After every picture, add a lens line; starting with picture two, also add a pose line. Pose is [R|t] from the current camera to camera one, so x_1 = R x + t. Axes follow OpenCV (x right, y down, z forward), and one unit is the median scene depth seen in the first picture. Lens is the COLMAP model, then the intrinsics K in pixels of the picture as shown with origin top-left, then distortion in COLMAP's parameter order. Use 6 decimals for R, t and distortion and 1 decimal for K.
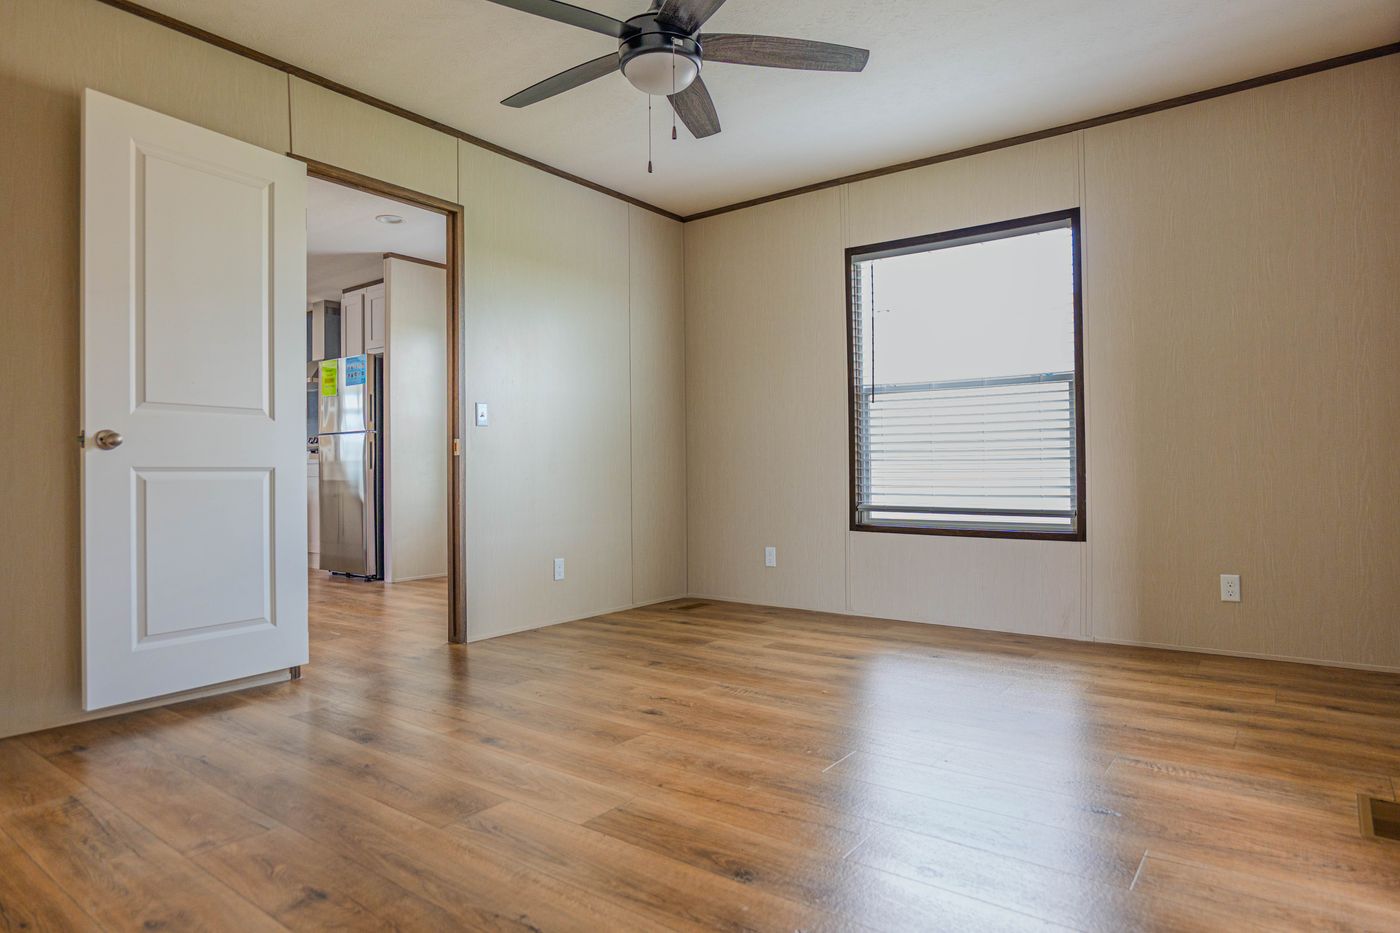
lens RADIAL K [[815.3, 0, 700.2], [0, 815.3, 469.3], [0, 0, 1]] dist [-0.045266, 0.030060]
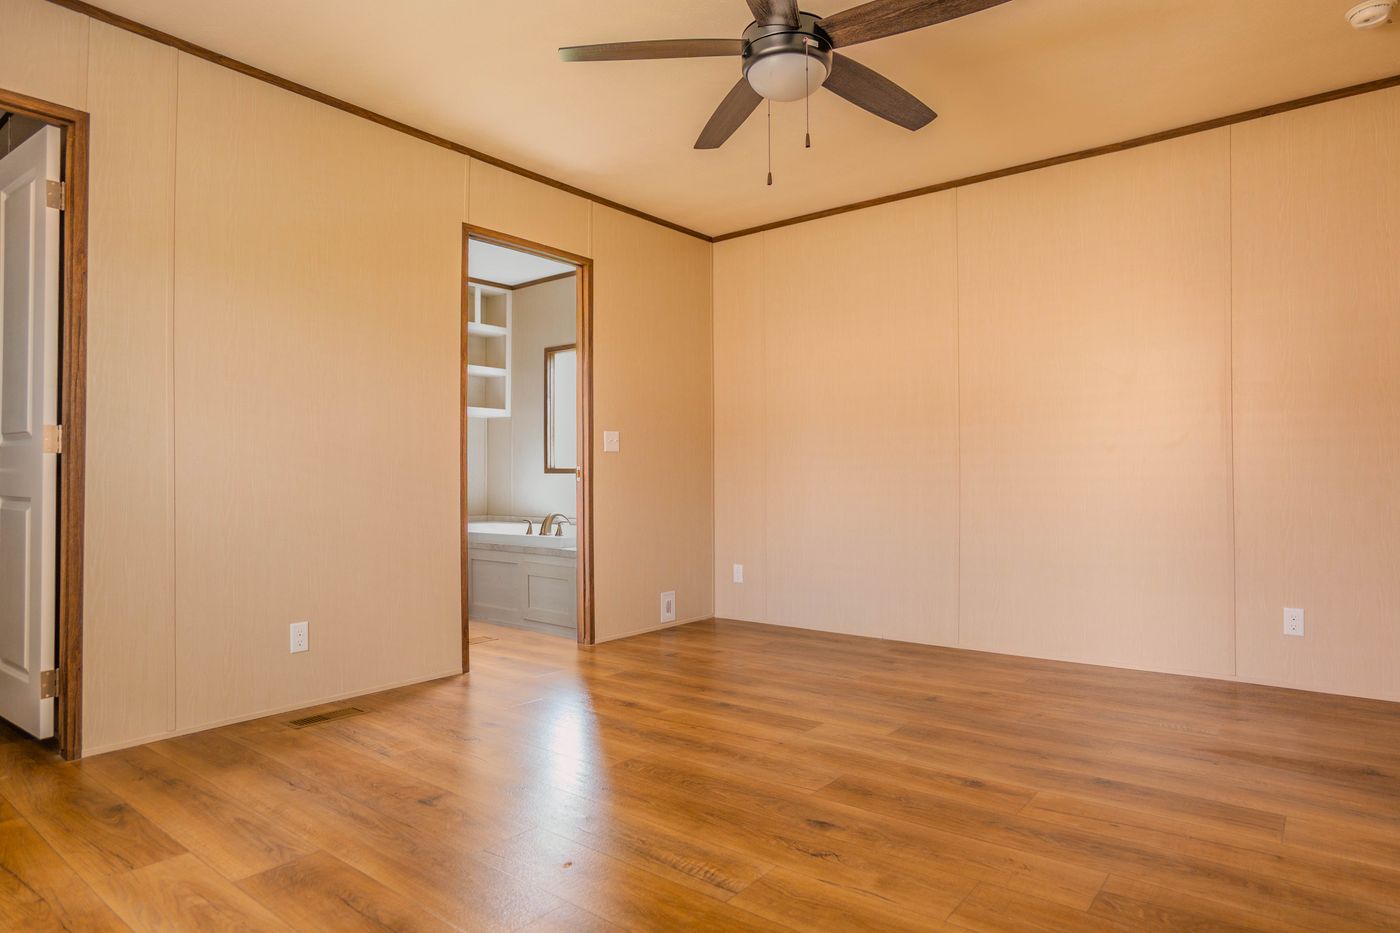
lens RADIAL K [[815.3, 0, 700.2], [0, 815.3, 469.3], [0, 0, 1]] dist [-0.045266, 0.030060]
pose [[-0.999531, 0.015886, 0.026199, 0.032404], [0.015581, 0.999809, -0.011795, -0.030459], [-0.026381, -0.011381, -0.999587, 1.909435]]
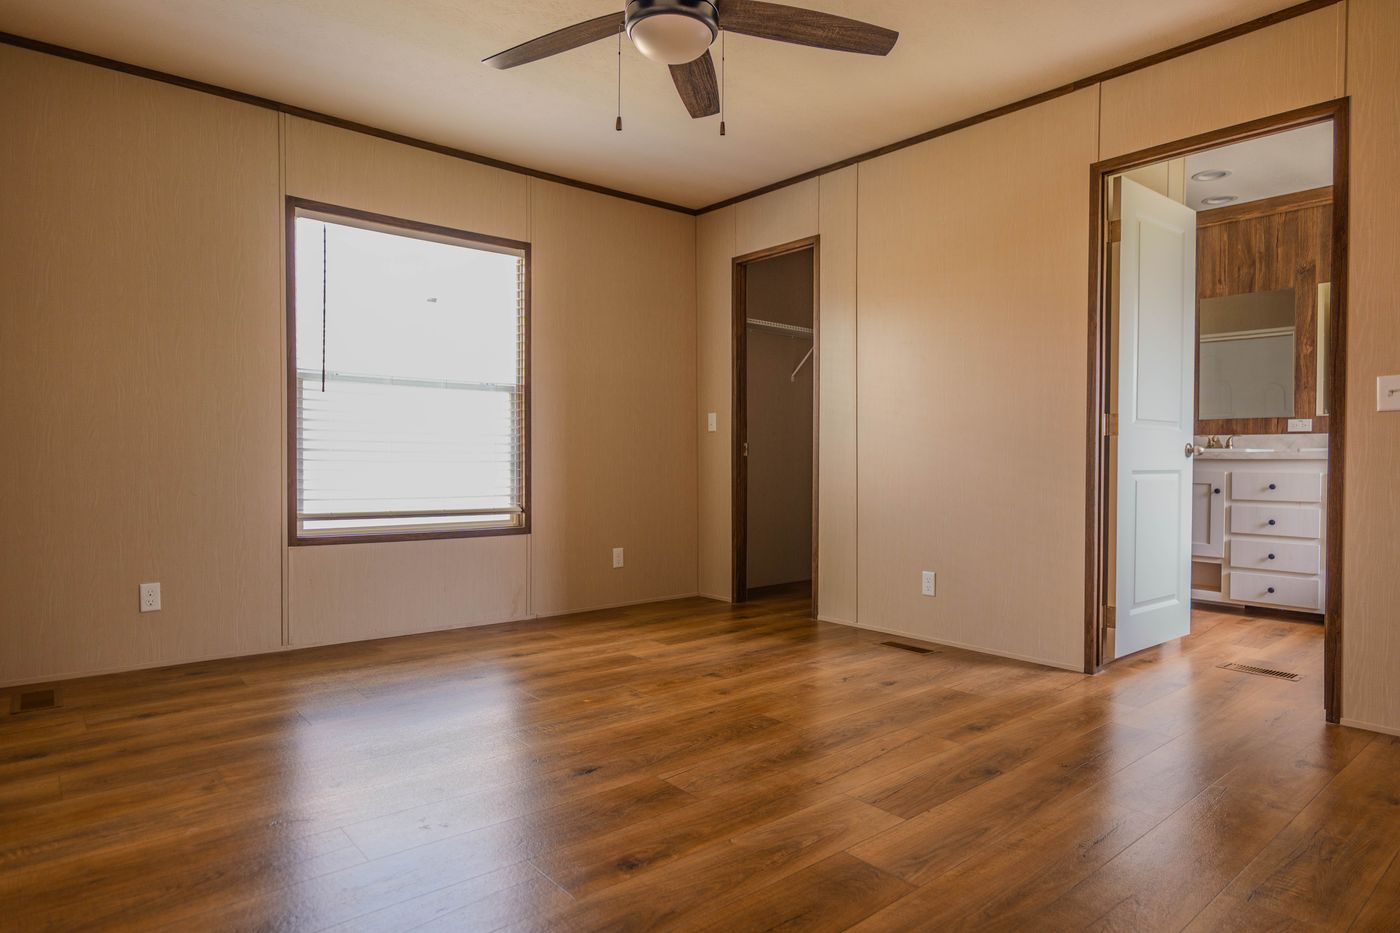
lens RADIAL K [[815.3, 0, 700.2], [0, 815.3, 469.3], [0, 0, 1]] dist [-0.045266, 0.030060]
pose [[0.221167, -0.004029, 0.975228, -0.911755], [-0.008382, 0.999947, 0.006032, -0.017628], [-0.975200, -0.009508, 0.221122, 0.761047]]
